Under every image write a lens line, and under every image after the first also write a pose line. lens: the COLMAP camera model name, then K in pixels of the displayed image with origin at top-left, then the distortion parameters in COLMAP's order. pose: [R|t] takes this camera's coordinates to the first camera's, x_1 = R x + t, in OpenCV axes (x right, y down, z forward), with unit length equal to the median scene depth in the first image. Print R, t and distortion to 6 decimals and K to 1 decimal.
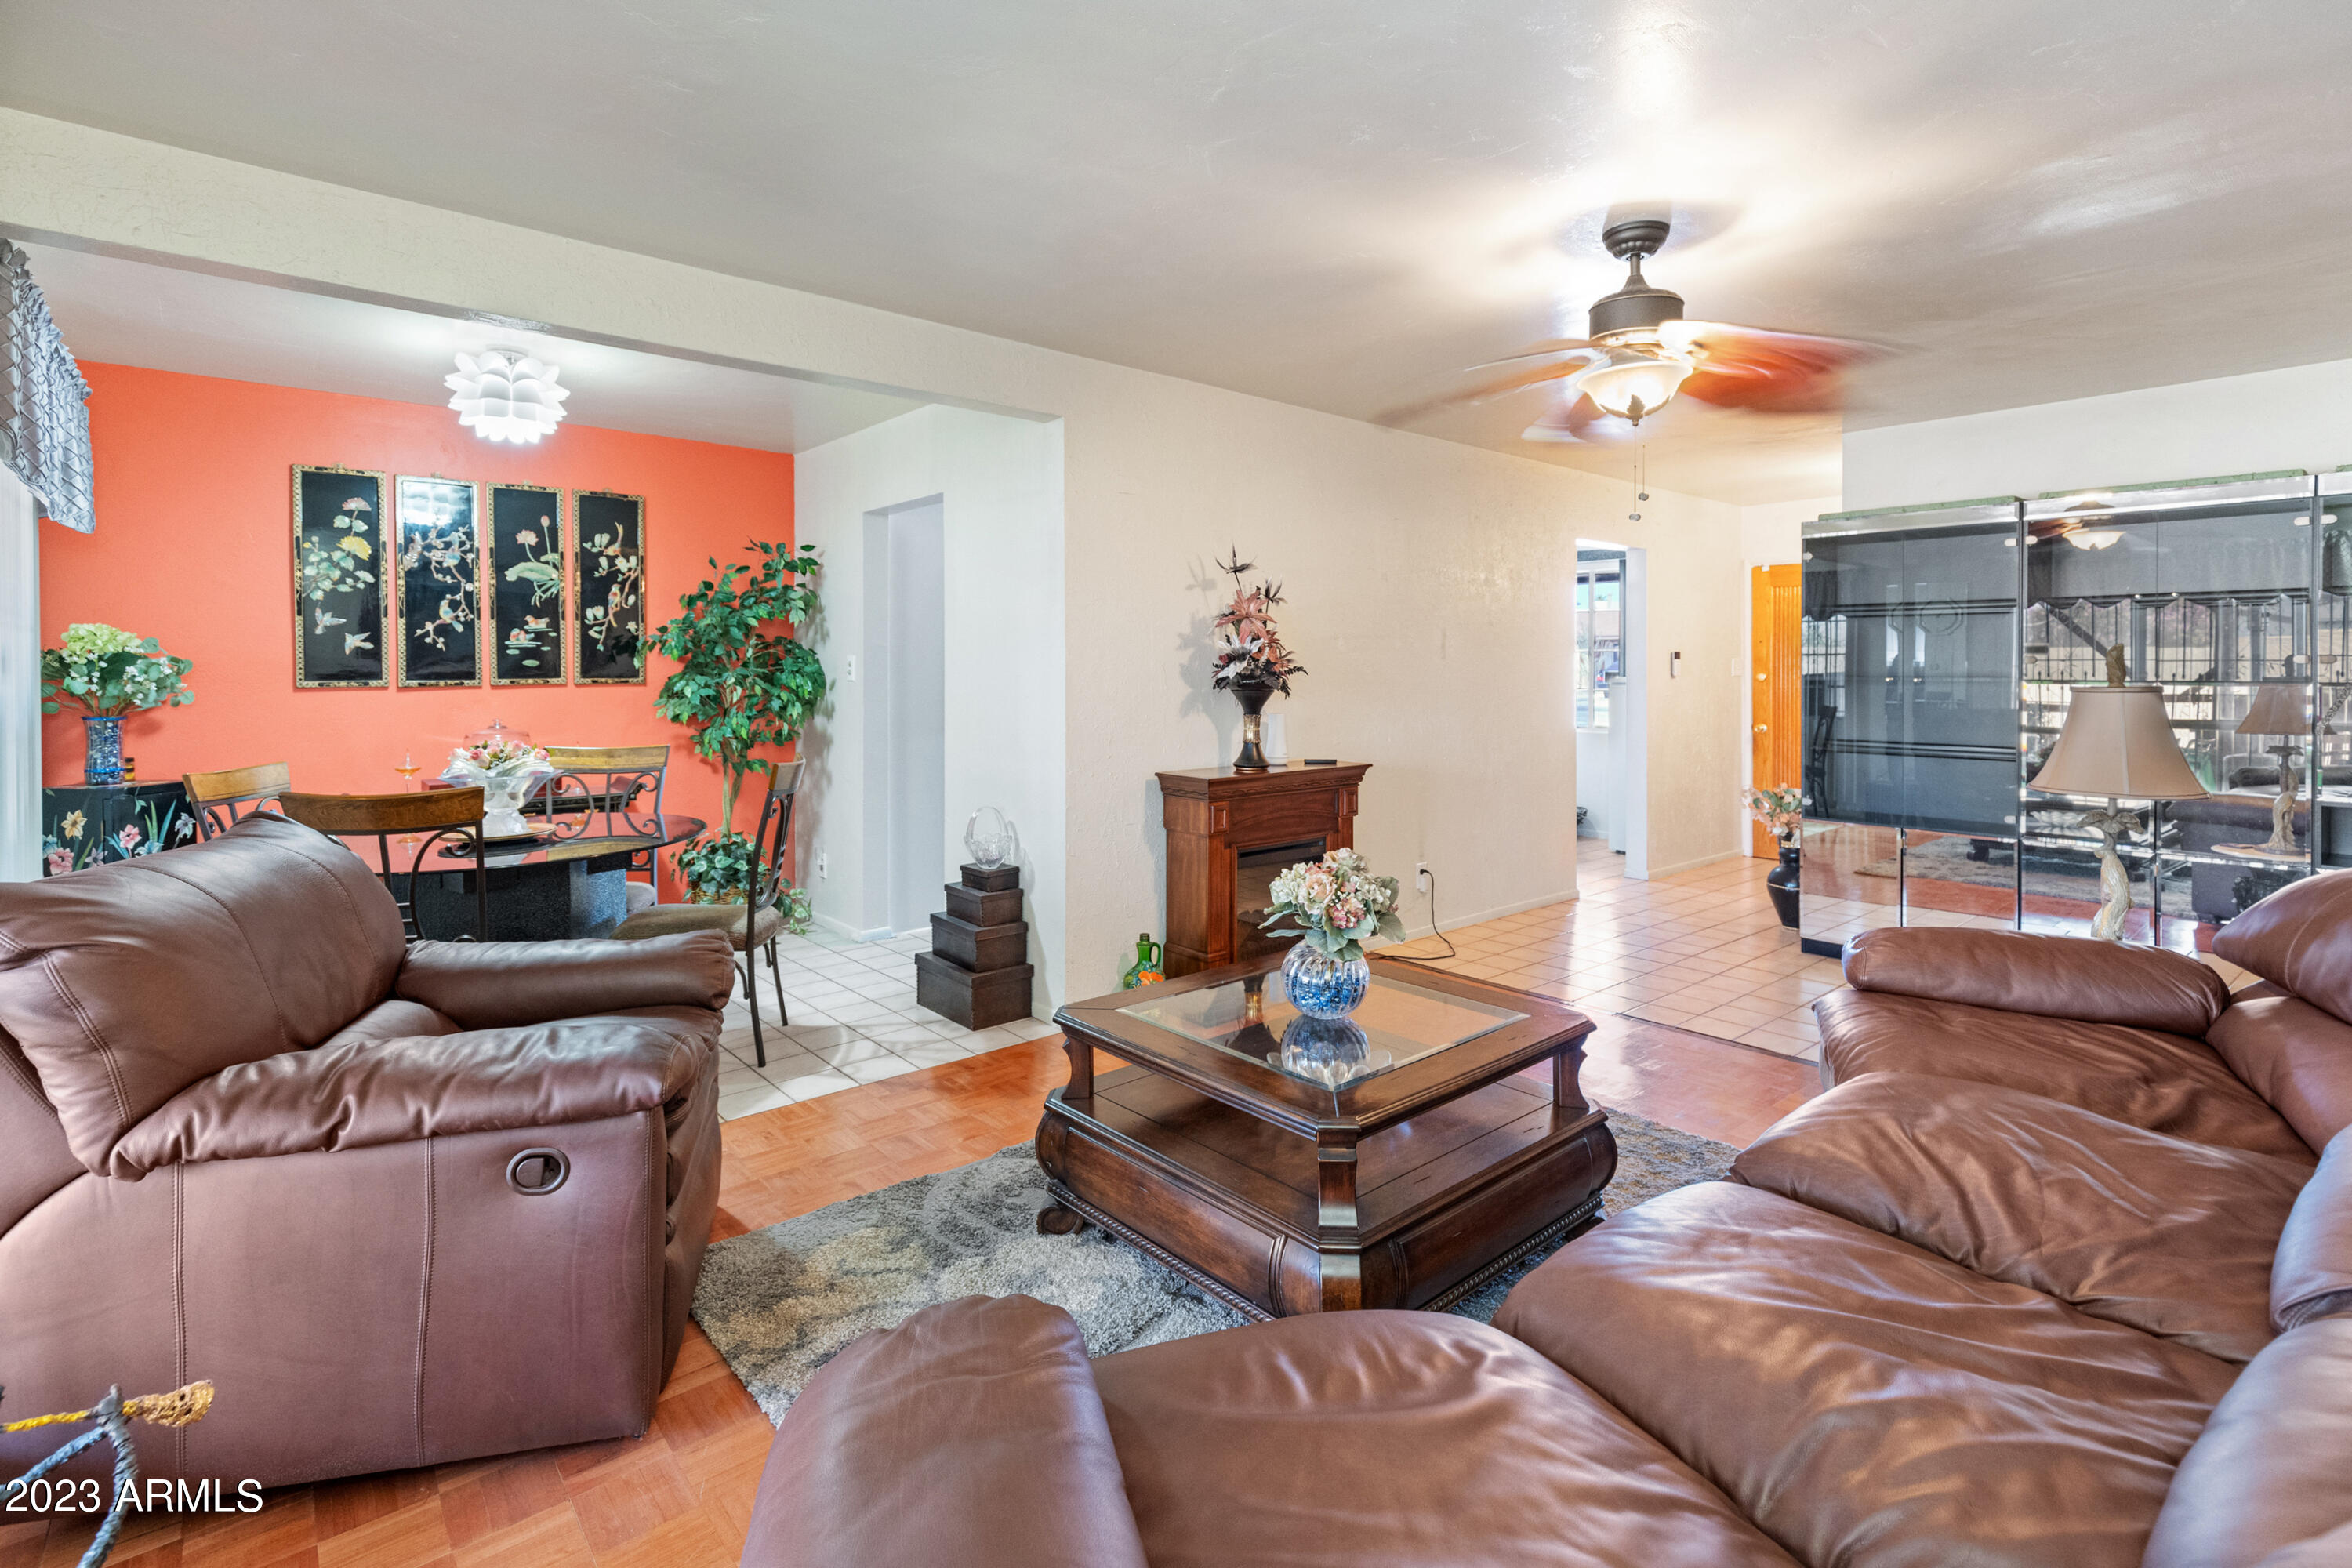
lens RADIAL K [[1114.8, 0, 1183.2], [0, 1114.8, 695.5], [0, 0, 1]] dist [0.008091, 0.000550]
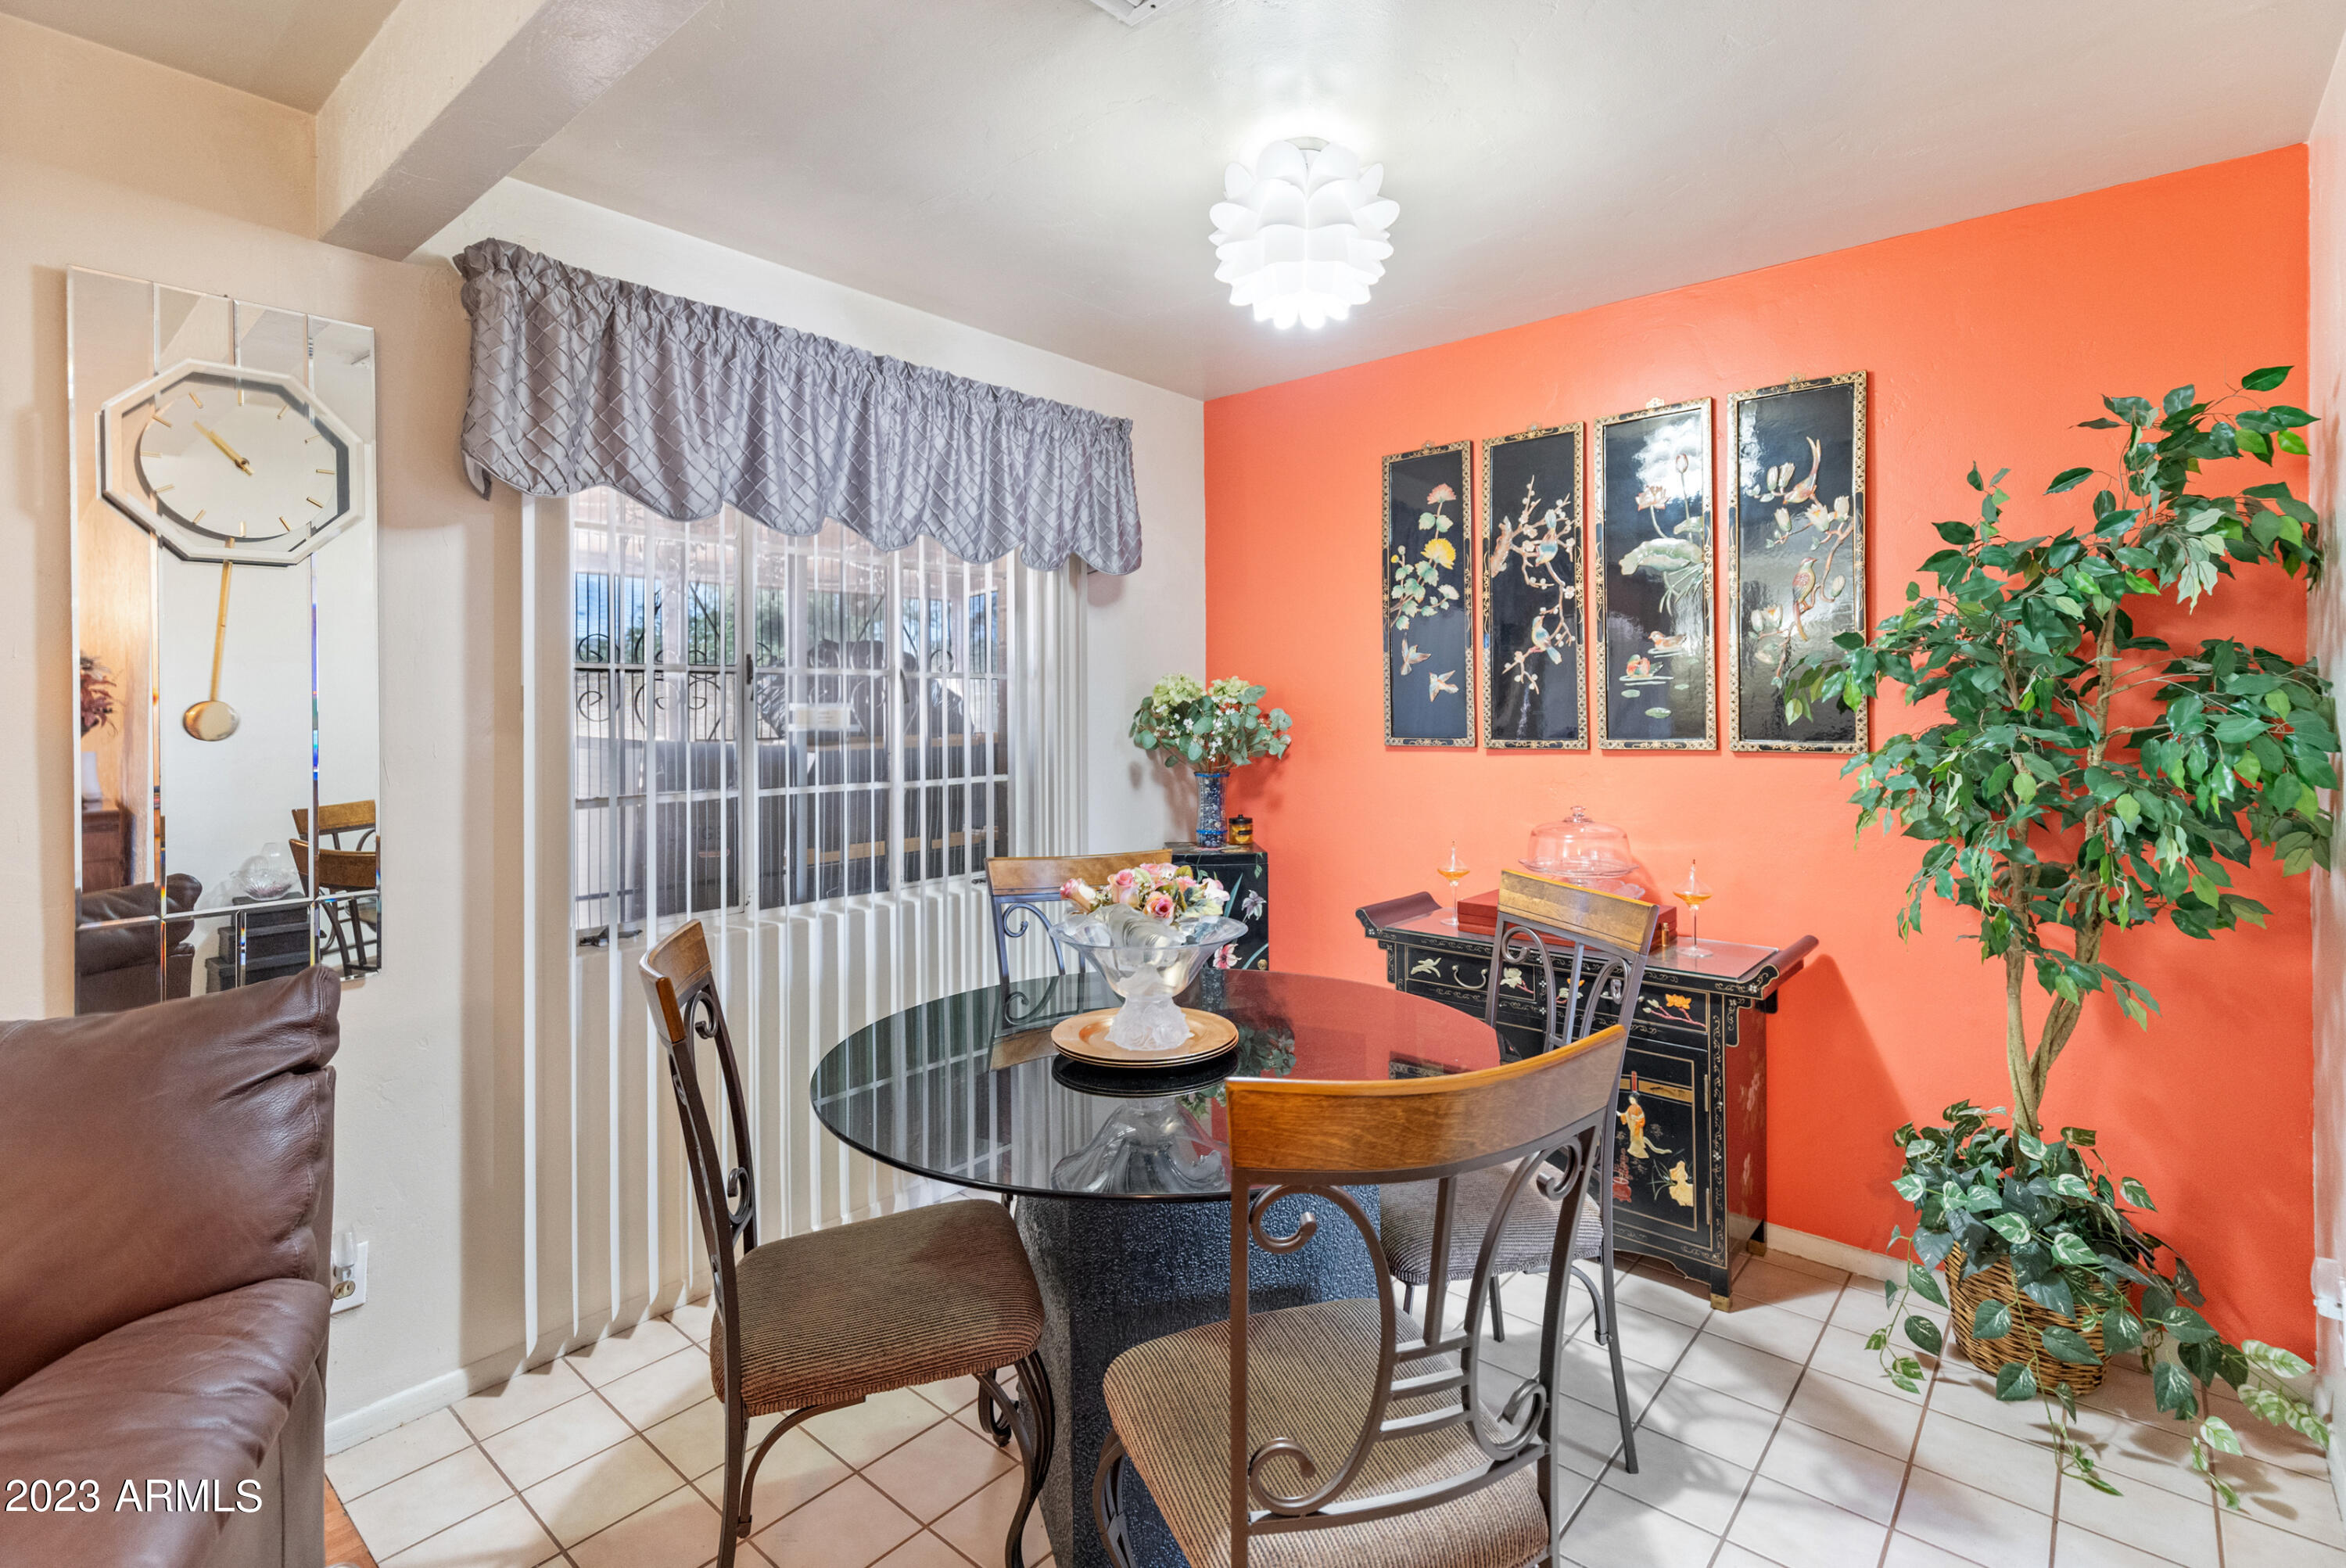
lens RADIAL K [[1112.0, 0, 1180.2], [0, 1112.0, 695.7], [0, 0, 1]] dist [0.008091, 0.000550]
pose [[0.143052, -0.010923, -0.989655, -0.050660], [-0.020005, 0.999703, -0.013926, -0.026441], [0.989513, 0.021791, 0.142791, 0.718239]]
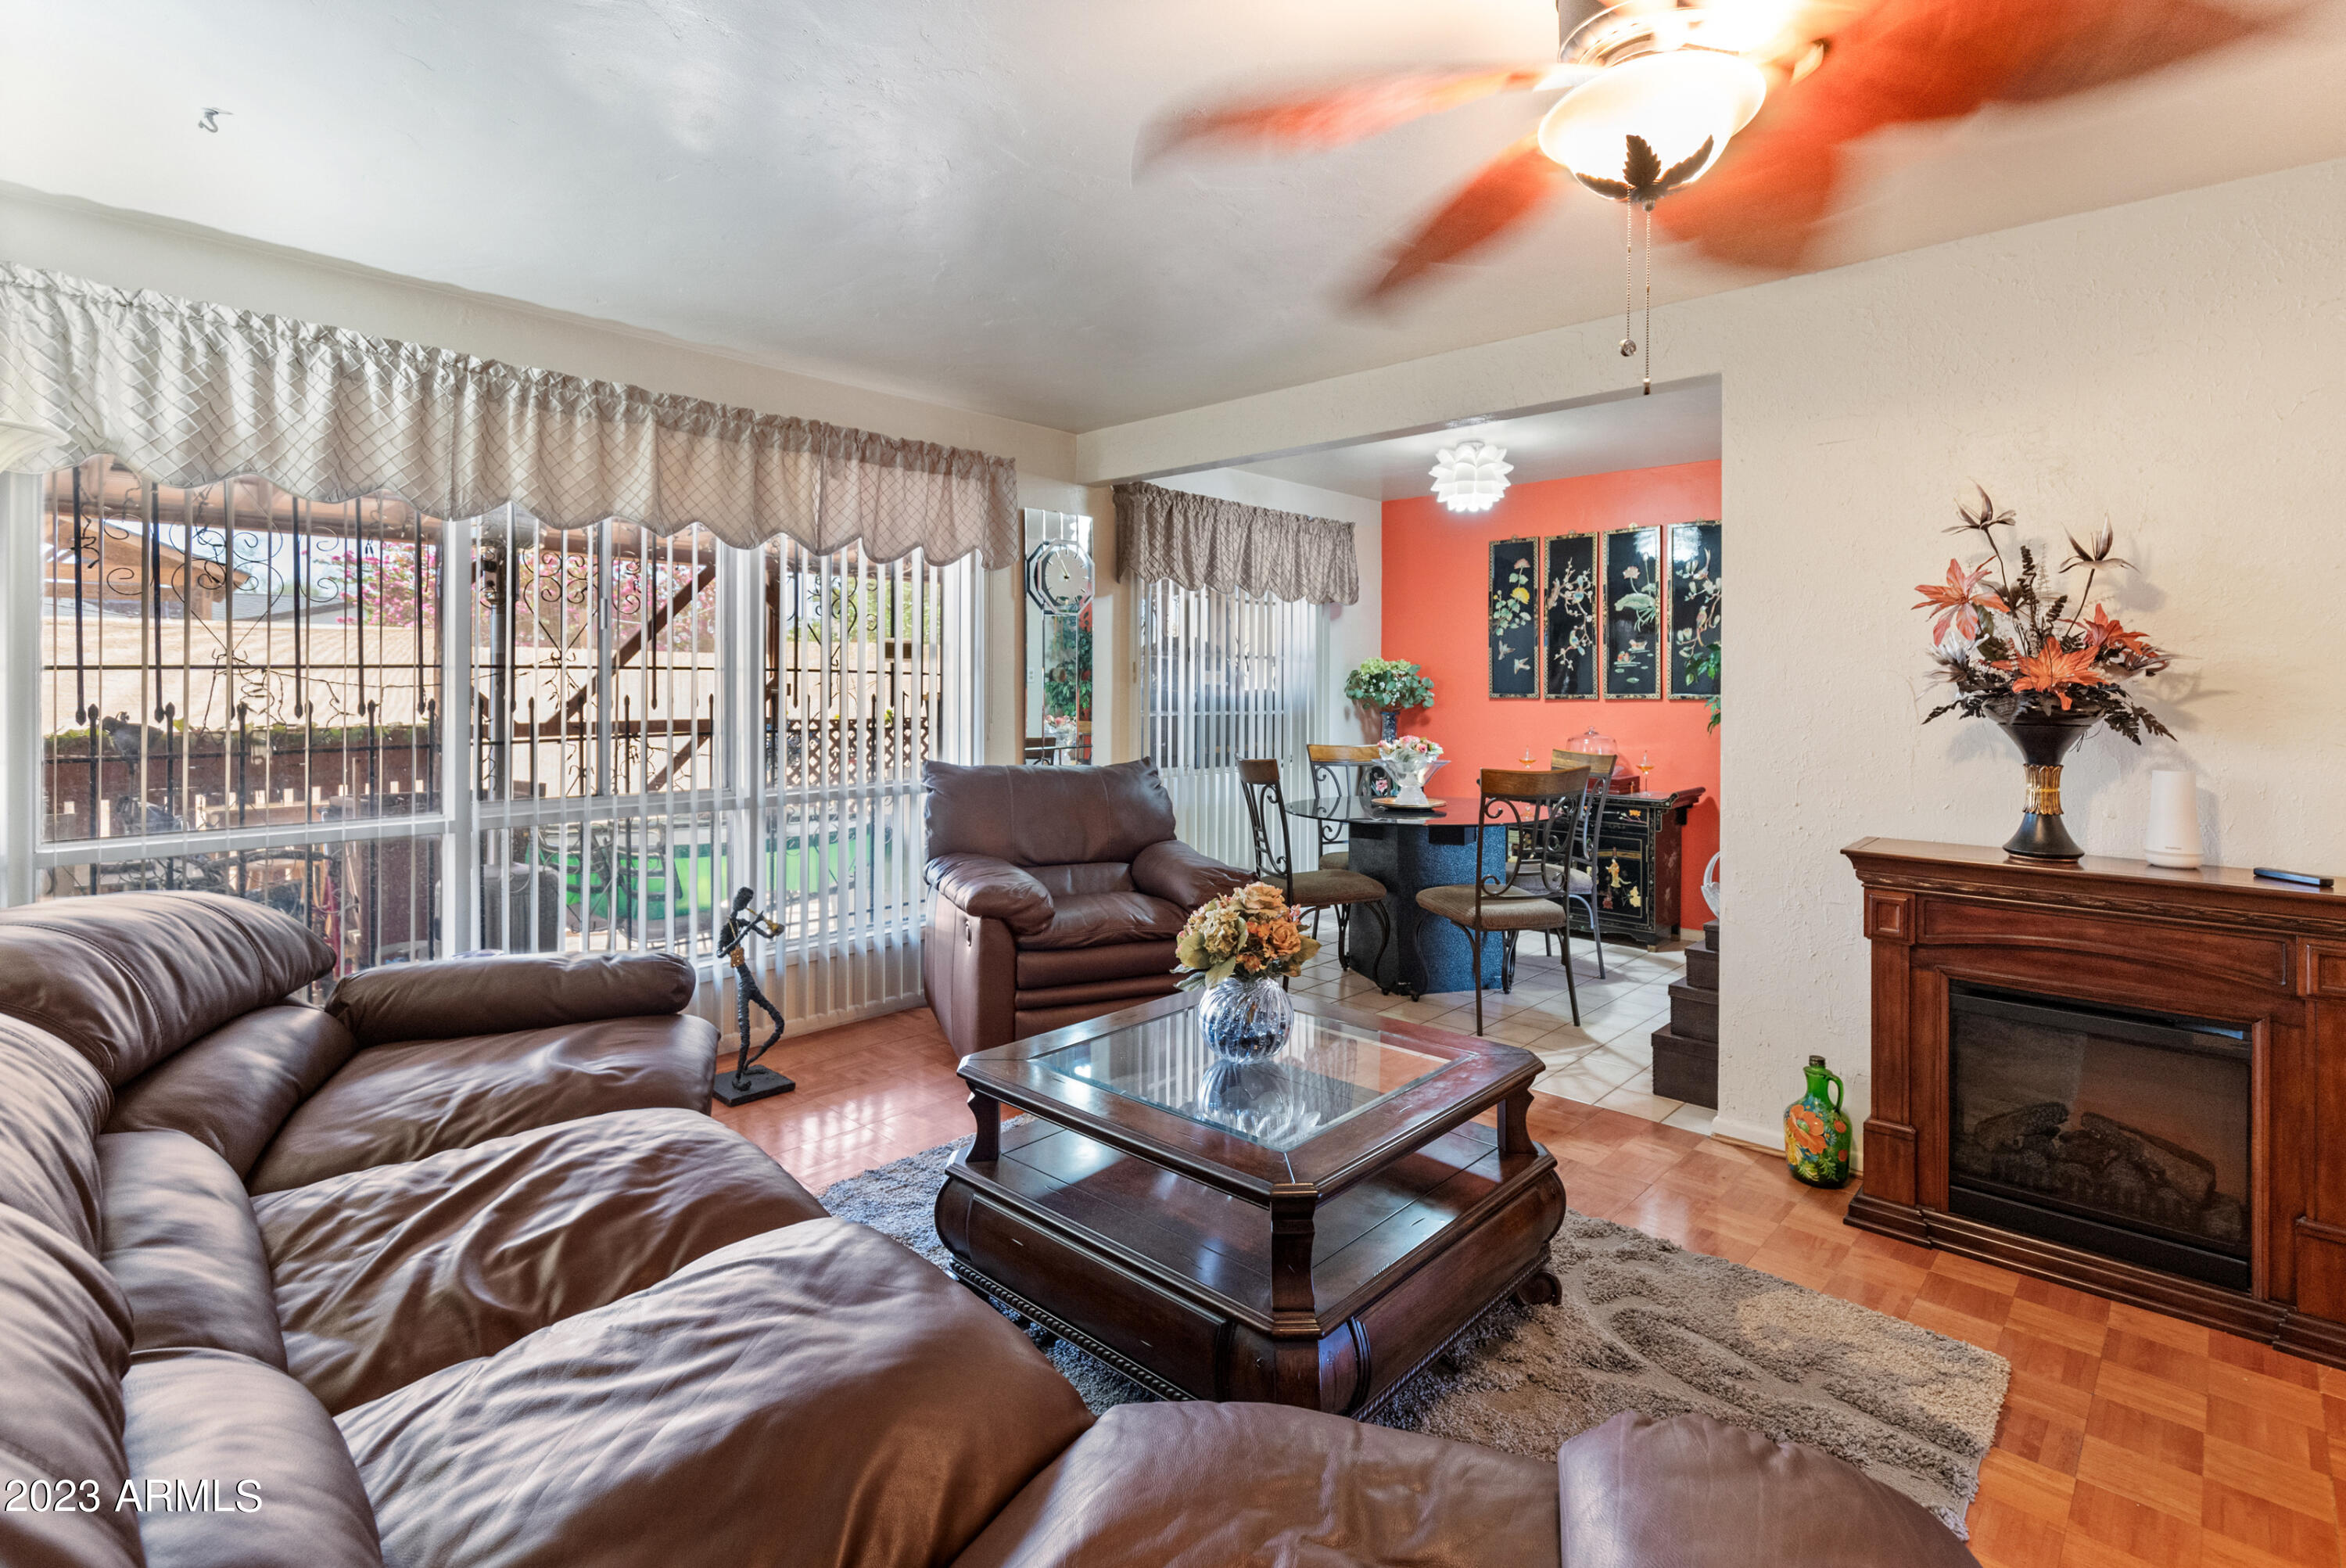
lens RADIAL K [[1103.2, 0, 1166.9], [0, 1103.2, 672.0], [0, 0, 1]] dist [0.003566, 0.000202]
pose [[0.089711, -0.009280, -0.995925, 0.546490], [-0.031640, 0.999425, -0.012163, -0.009119], [0.995465, 0.032602, 0.089366, 0.445723]]
